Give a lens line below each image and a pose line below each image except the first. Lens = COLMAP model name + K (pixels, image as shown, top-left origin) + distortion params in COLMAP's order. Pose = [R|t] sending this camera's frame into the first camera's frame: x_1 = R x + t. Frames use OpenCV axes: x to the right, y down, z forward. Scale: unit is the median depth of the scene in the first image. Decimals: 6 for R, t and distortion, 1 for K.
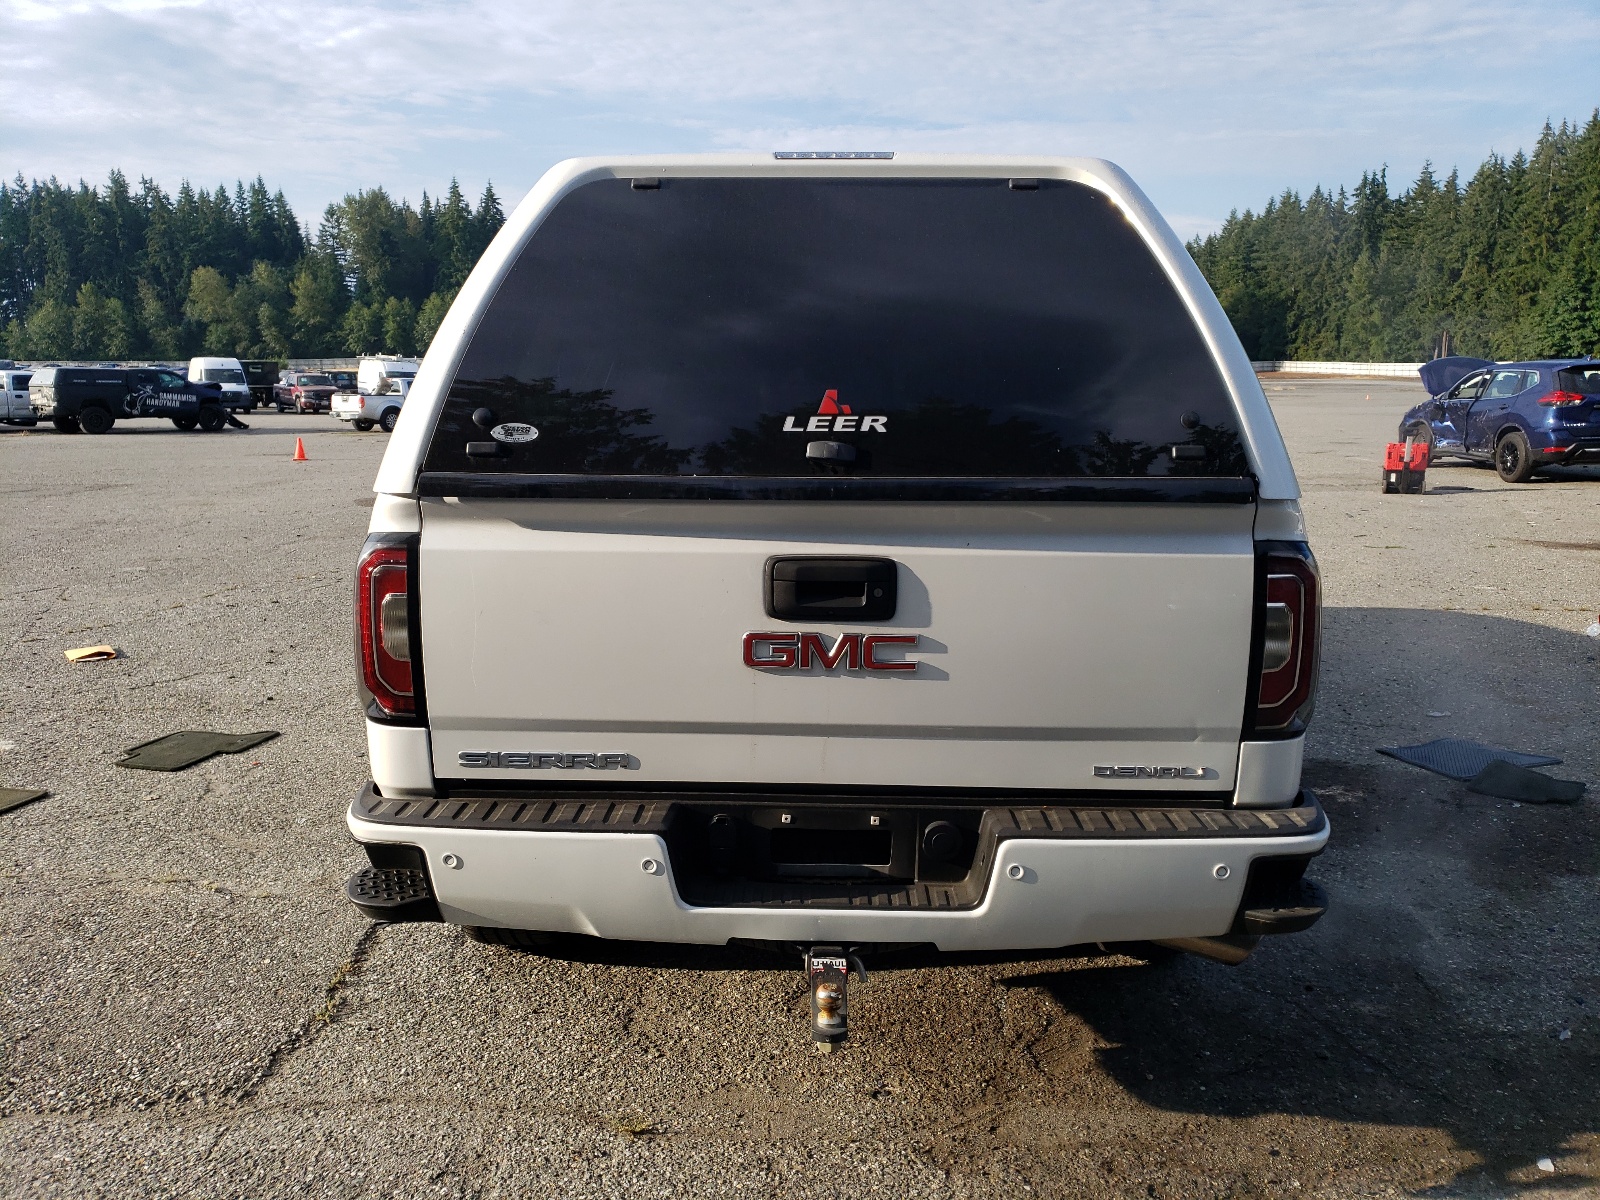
lens RADIAL K [[1218.5, 0, 800.0], [0, 1218.5, 600.0], [0, 0, 1]] dist [0.002222, -0.001228]
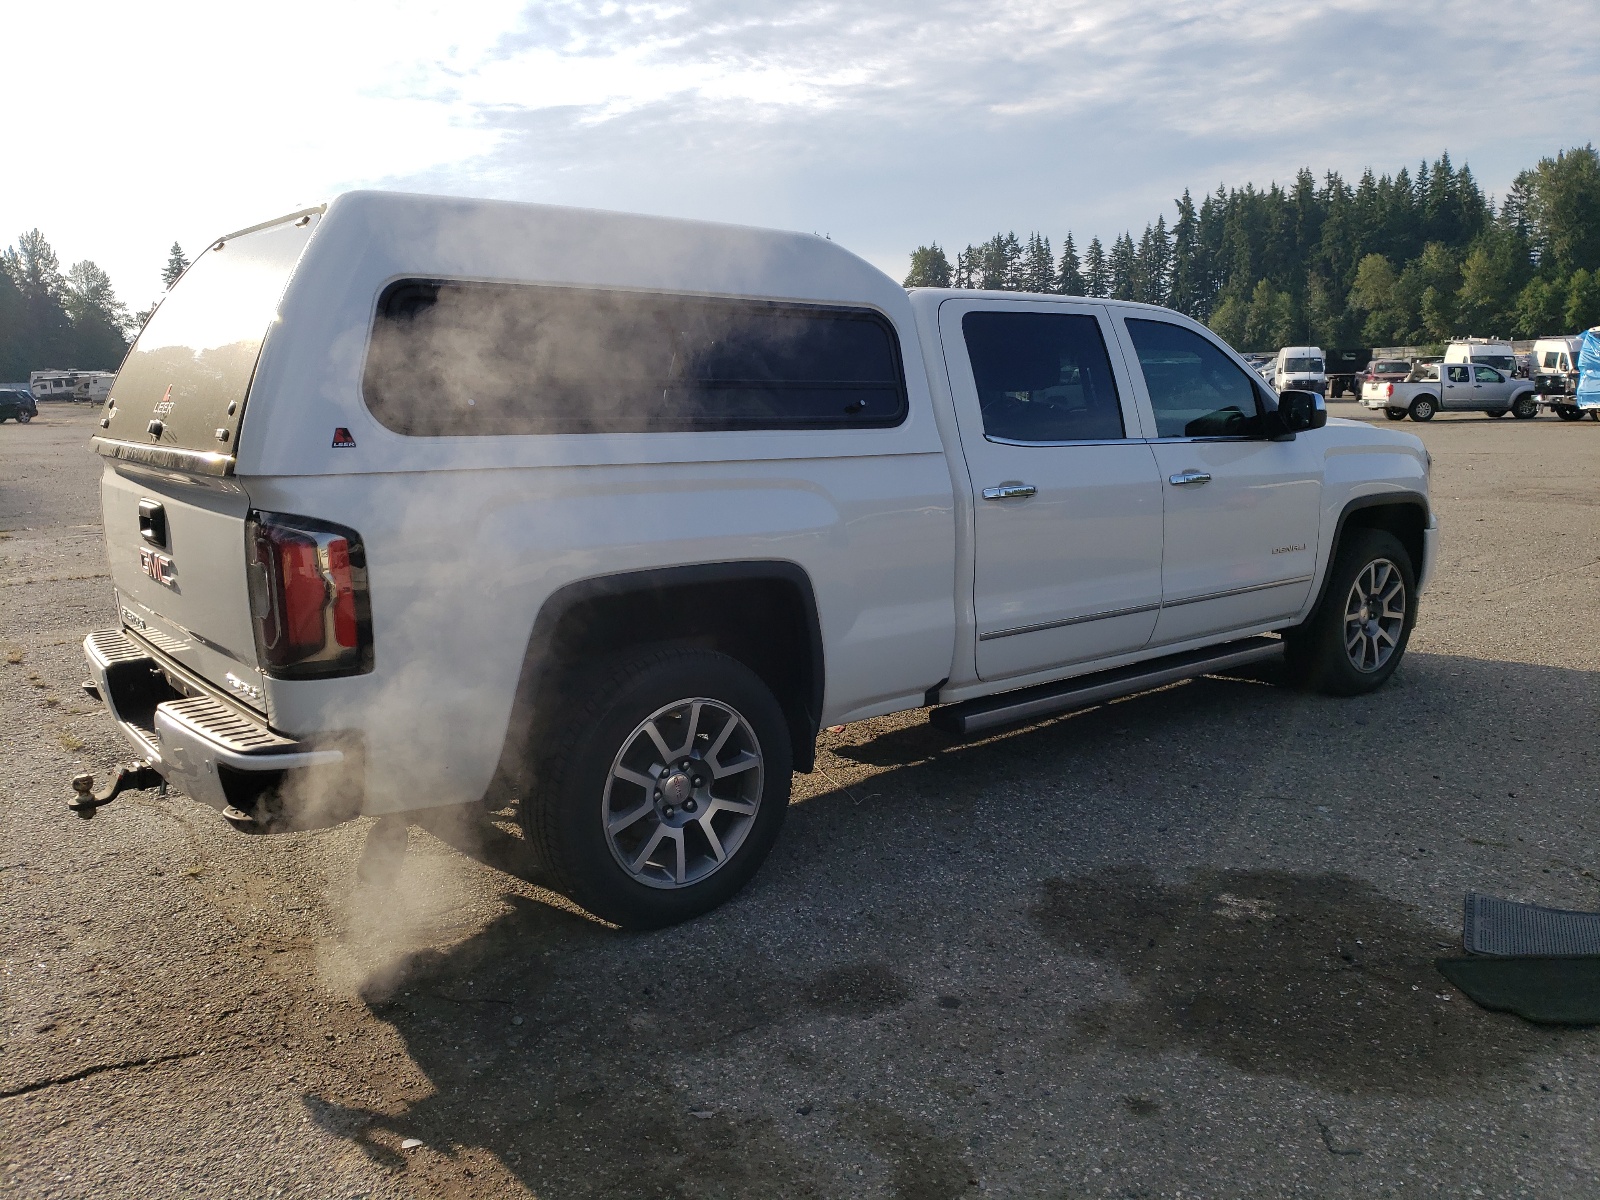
lens RADIAL K [[1221.0, 0, 800.0], [0, 1221.0, 600.0], [0, 0, 1]] dist [0.008634, 0.003850]
pose [[0.669671, 0.119654, -0.732956, 1.110052], [-0.113087, 0.991856, 0.058596, -0.062605], [0.733997, 0.043648, 0.677748, 0.380049]]
